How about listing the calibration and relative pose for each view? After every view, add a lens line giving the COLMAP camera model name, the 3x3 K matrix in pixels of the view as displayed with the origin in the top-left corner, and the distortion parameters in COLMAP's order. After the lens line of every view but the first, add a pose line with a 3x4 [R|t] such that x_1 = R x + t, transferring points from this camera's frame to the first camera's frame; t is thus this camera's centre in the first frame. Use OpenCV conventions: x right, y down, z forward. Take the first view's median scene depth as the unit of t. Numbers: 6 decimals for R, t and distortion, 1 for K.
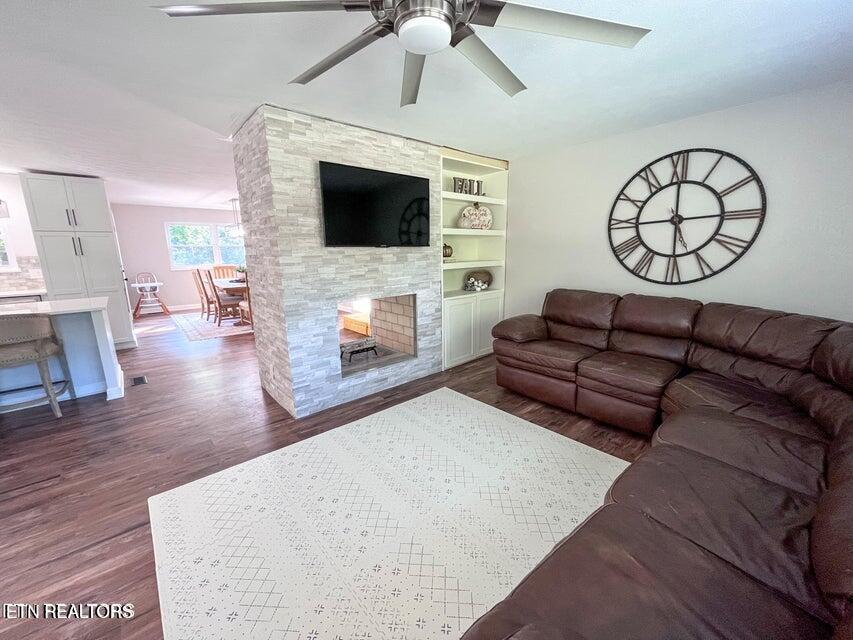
lens RADIAL K [[342.2, 0, 426.5], [0, 342.2, 320.0], [0, 0, 1]] dist [-0.003549, -0.000076]
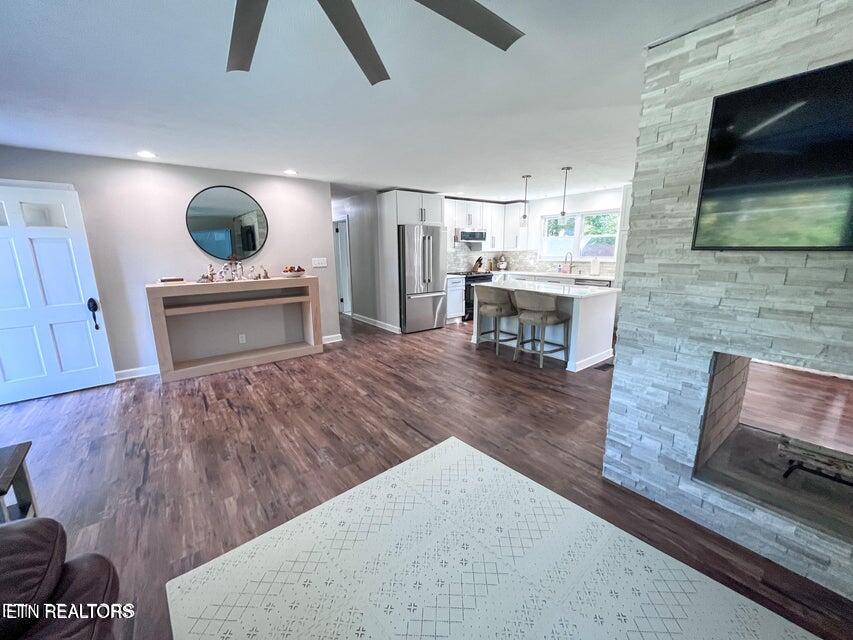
lens RADIAL K [[342.2, 0, 426.5], [0, 342.2, 320.0], [0, 0, 1]] dist [-0.003549, -0.000076]
pose [[-0.051008, 0.218181, -0.974574, 0.274345], [-0.195634, 0.954756, 0.223984, -0.122029], [0.979350, 0.202084, -0.006016, 0.501790]]
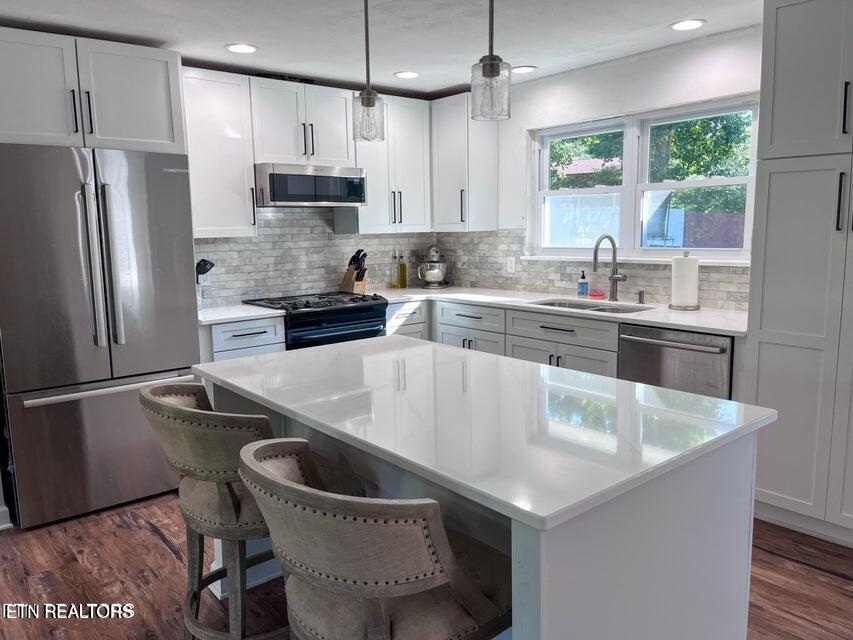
lens RADIAL K [[655.1, 0, 426.5], [0, 655.1, 320.0], [0, 0, 1]] dist [0.071998, -0.094485]
pose [[-0.012581, 0.159291, -0.987152, -0.581517], [-0.189332, 0.968991, 0.158773, -0.197146], [0.981833, 0.188897, 0.017968, 0.920042]]
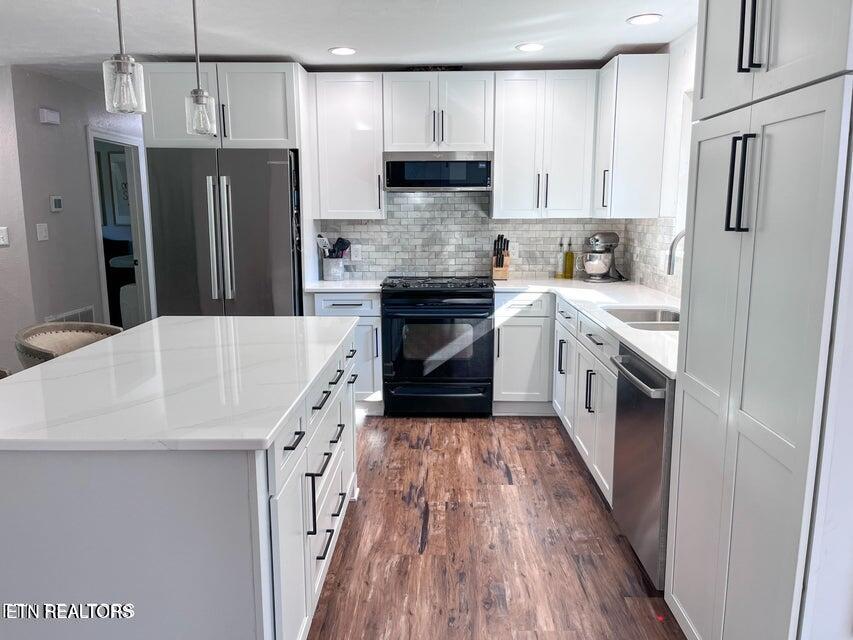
lens RADIAL K [[655.1, 0, 426.5], [0, 655.1, 320.0], [0, 0, 1]] dist [0.071998, -0.094485]
pose [[-0.670716, 0.135757, -0.729185, -0.888318], [-0.140693, 0.941972, 0.304784, -0.333547], [0.728248, 0.307015, -0.612696, 1.619057]]
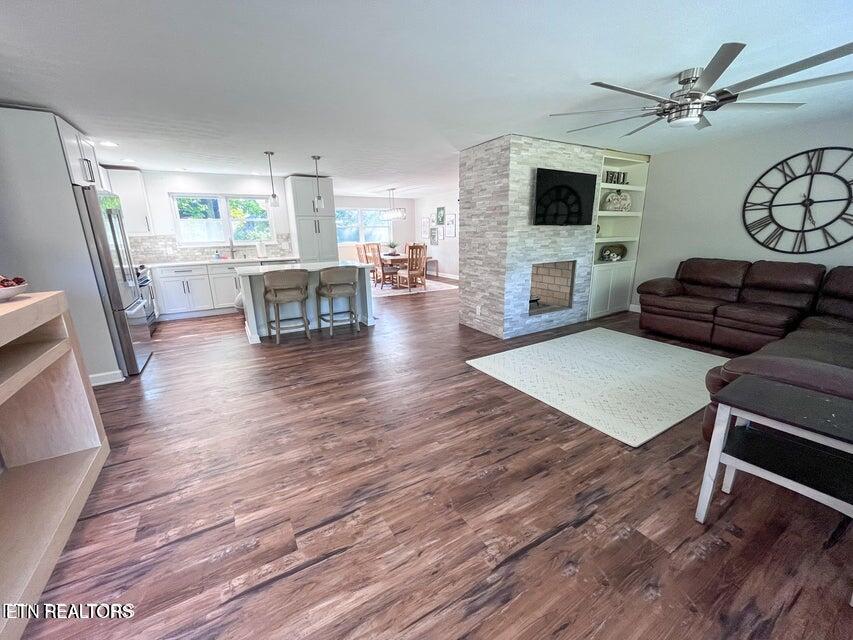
lens RADIAL K [[342.2, 0, 426.5], [0, 342.2, 320.0], [0, 0, 1]] dist [-0.003549, -0.000076]
pose [[0.983532, 0.042710, -0.175617, -0.411374], [-0.033684, 0.997969, 0.054062, 0.119466], [0.177570, -0.047256, 0.982973, -0.507250]]
